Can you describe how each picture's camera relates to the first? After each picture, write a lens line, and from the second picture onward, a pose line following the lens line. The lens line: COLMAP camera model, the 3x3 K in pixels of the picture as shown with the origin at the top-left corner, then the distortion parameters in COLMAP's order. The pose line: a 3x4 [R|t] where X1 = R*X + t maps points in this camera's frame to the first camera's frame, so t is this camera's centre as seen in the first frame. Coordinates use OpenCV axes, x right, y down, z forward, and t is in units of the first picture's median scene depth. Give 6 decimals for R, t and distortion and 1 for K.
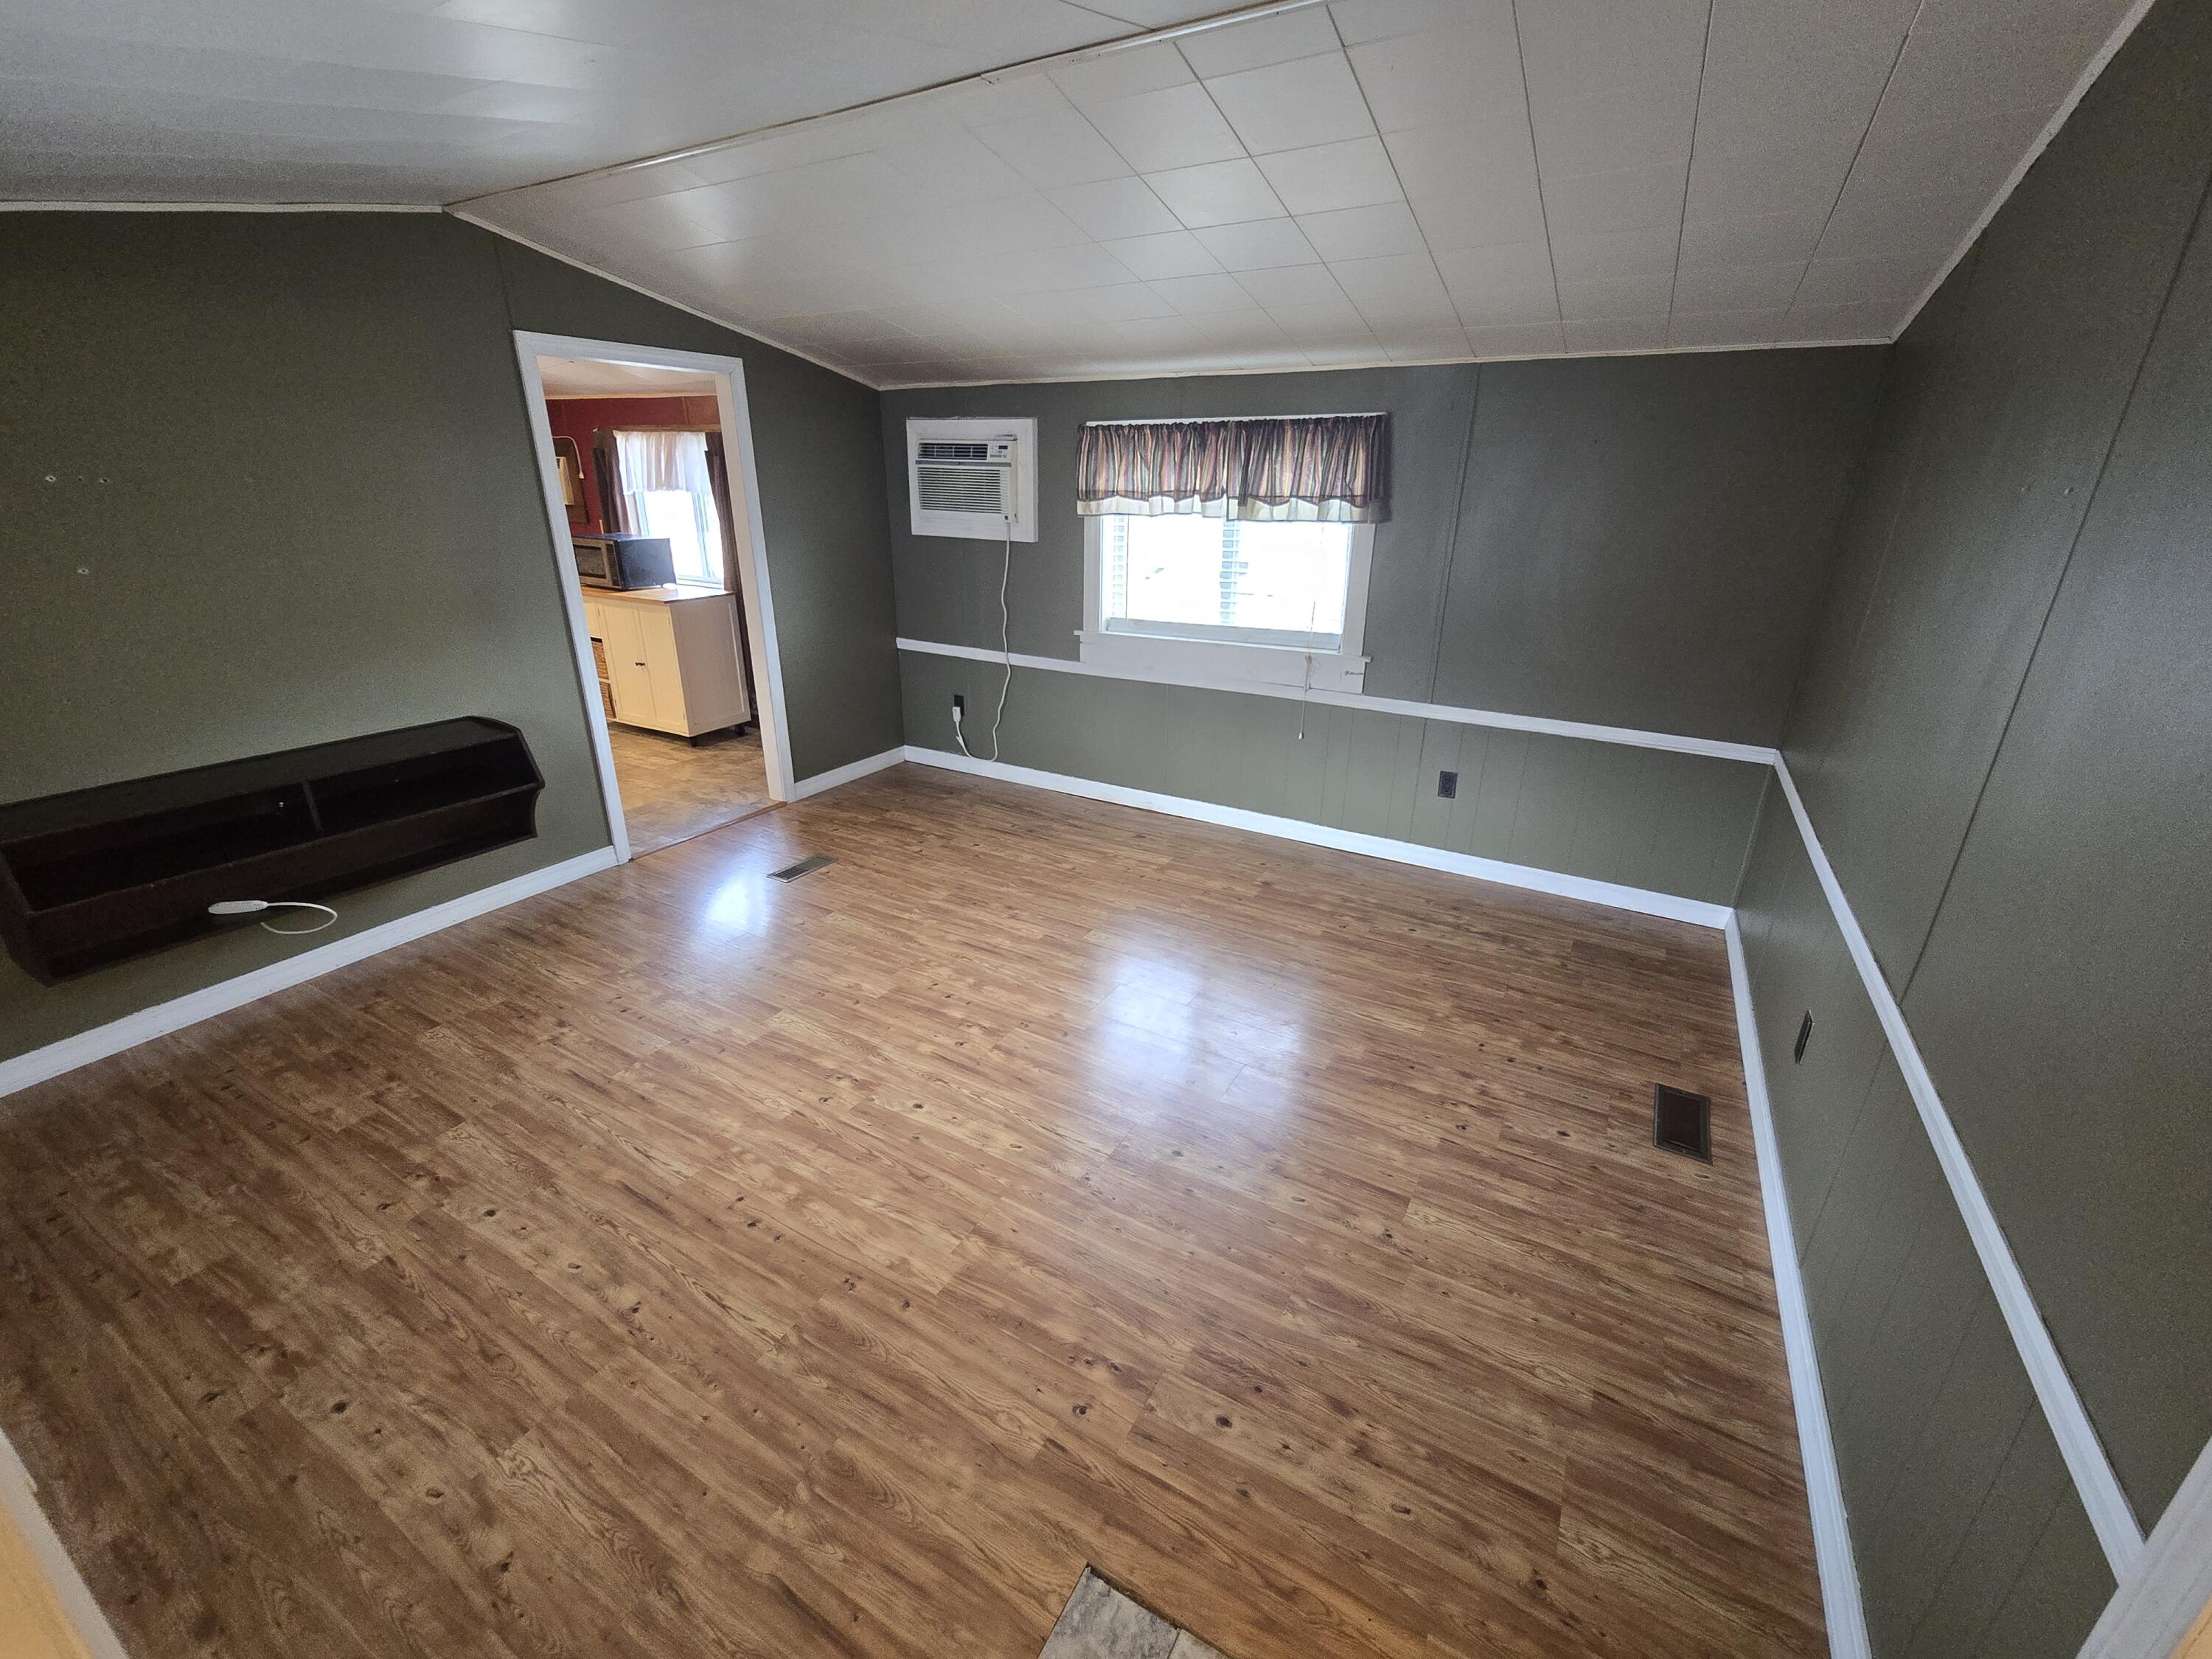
lens RADIAL K [[917.7, 0, 1116.1], [0, 917.7, 813.3], [0, 0, 1]] dist [-0.000585, 0.004063]
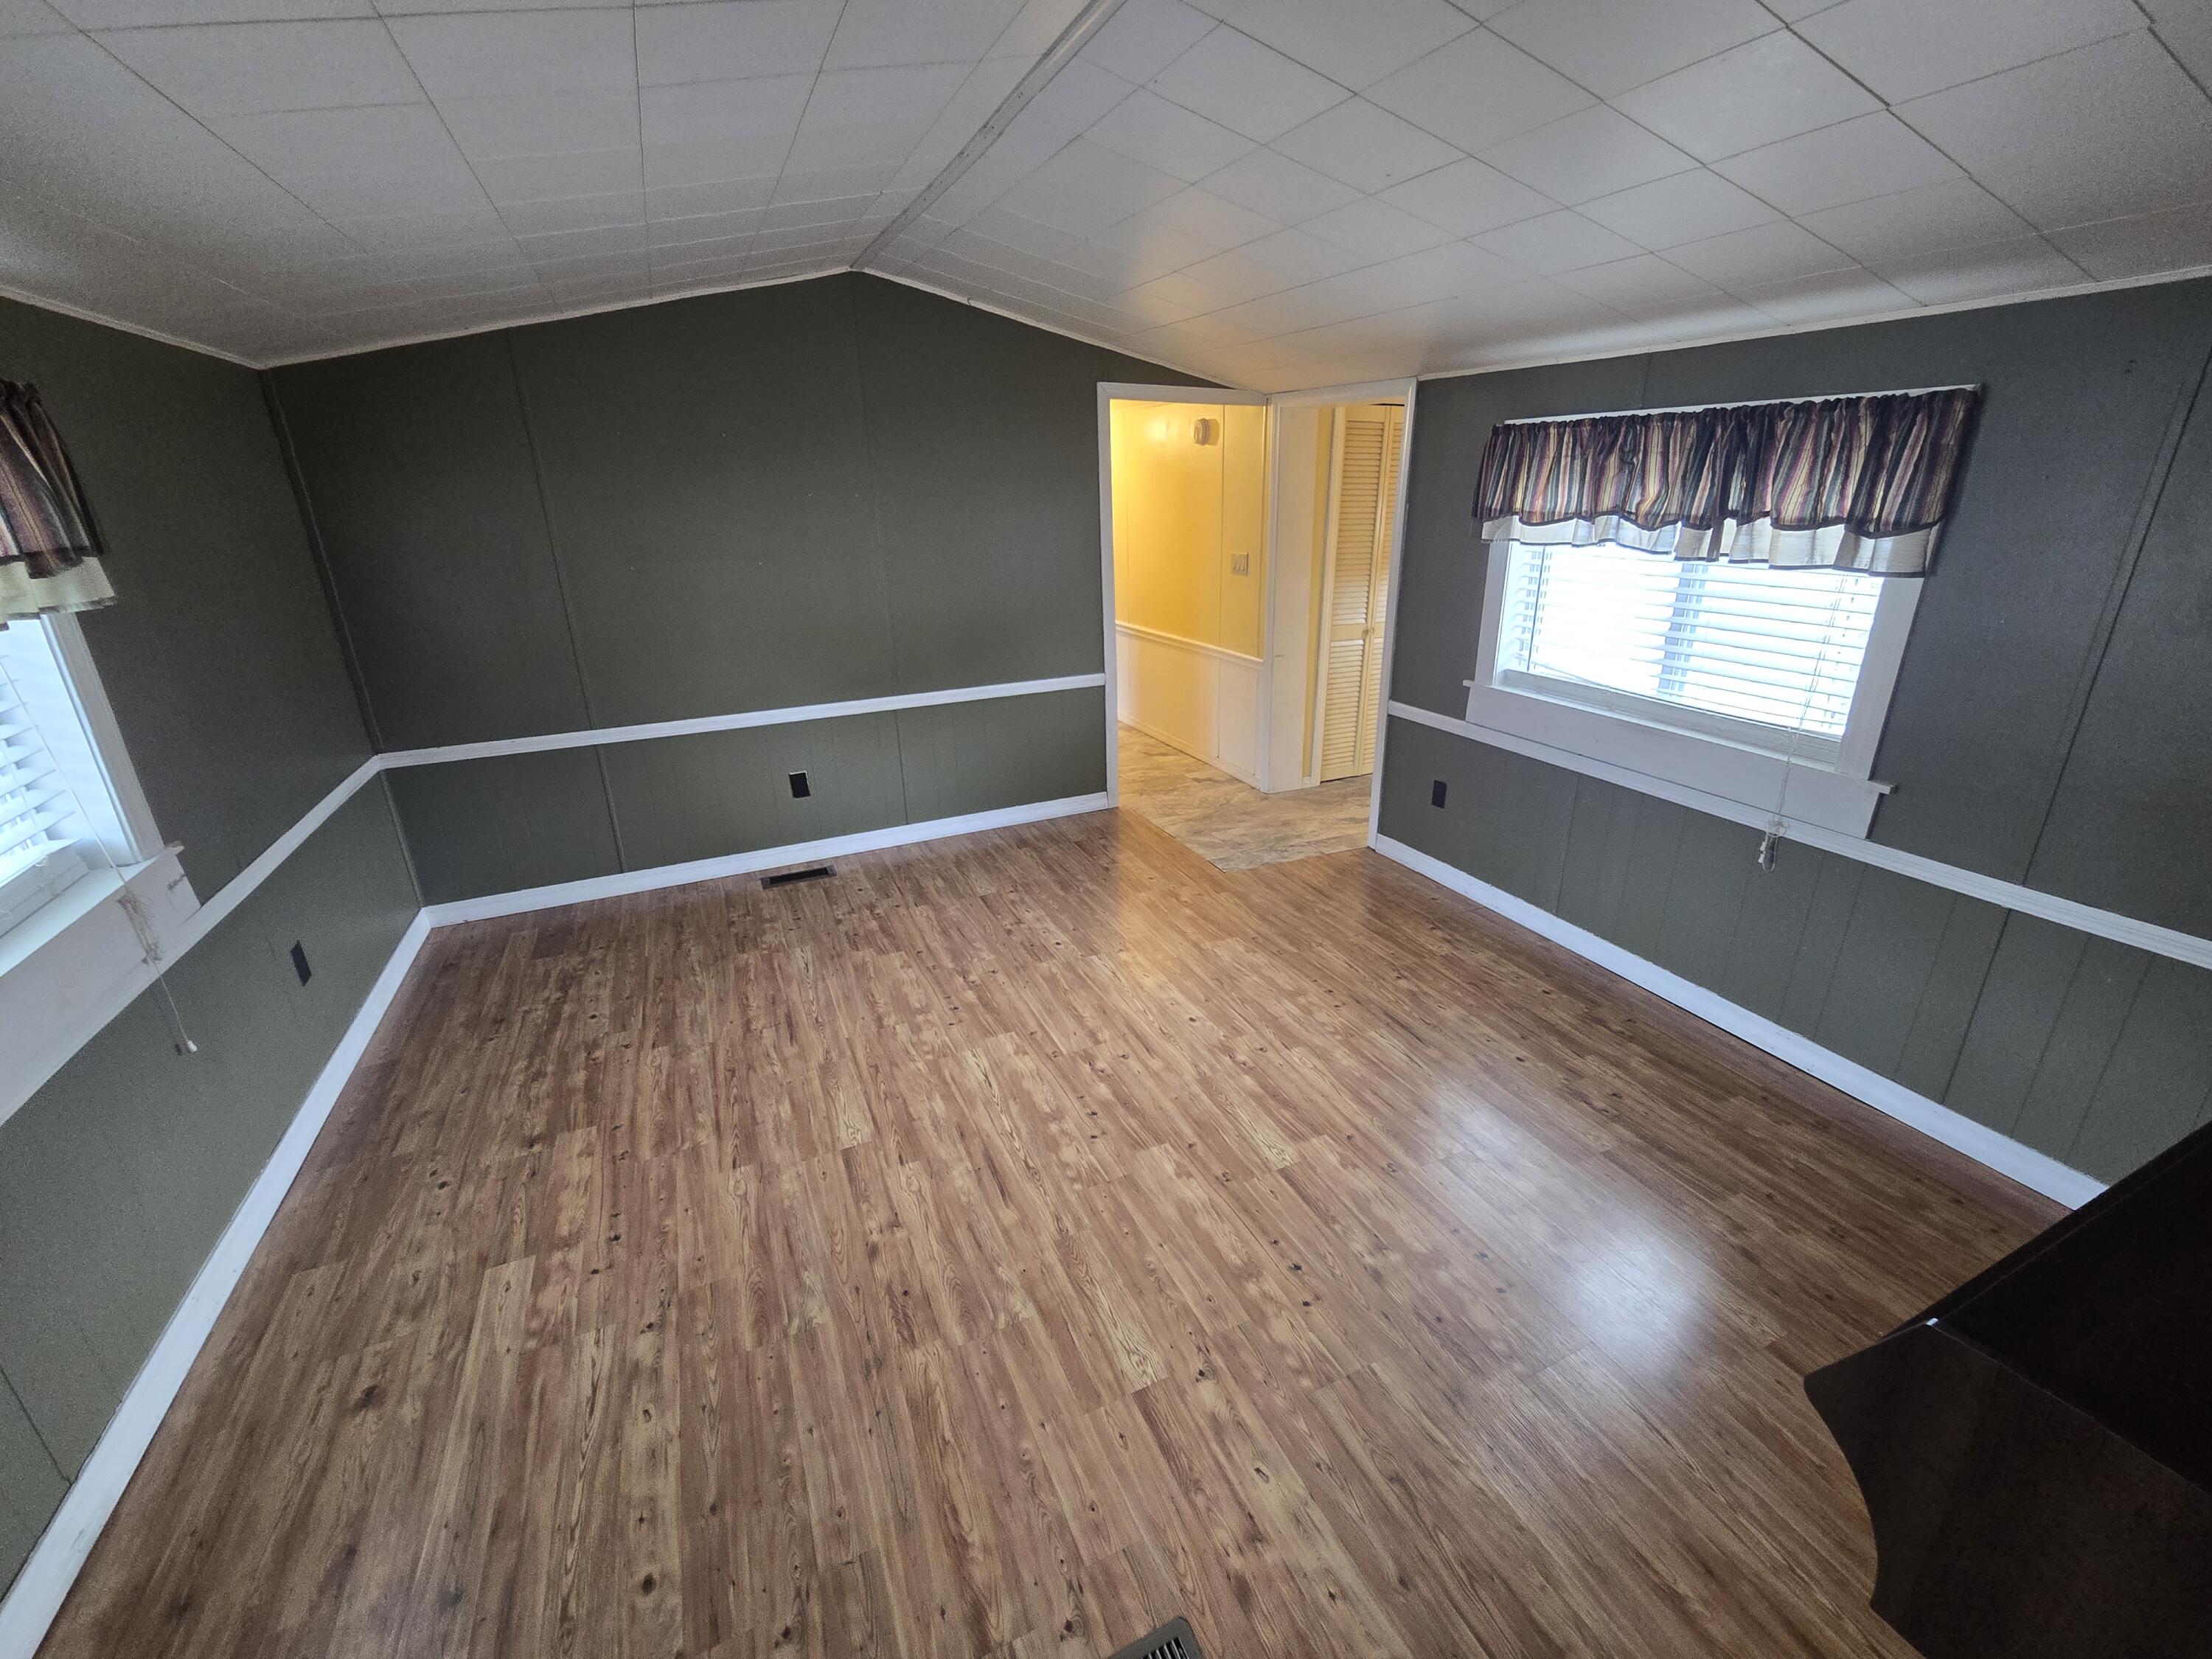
lens RADIAL K [[917.7, 0, 1116.1], [0, 917.7, 813.3], [0, 0, 1]] dist [-0.000585, 0.004063]
pose [[-0.816577, -0.195492, 0.543126, -0.665213], [0.205656, 0.780637, 0.590180, -0.559782], [-0.539359, 0.593624, -0.597246, 1.465830]]
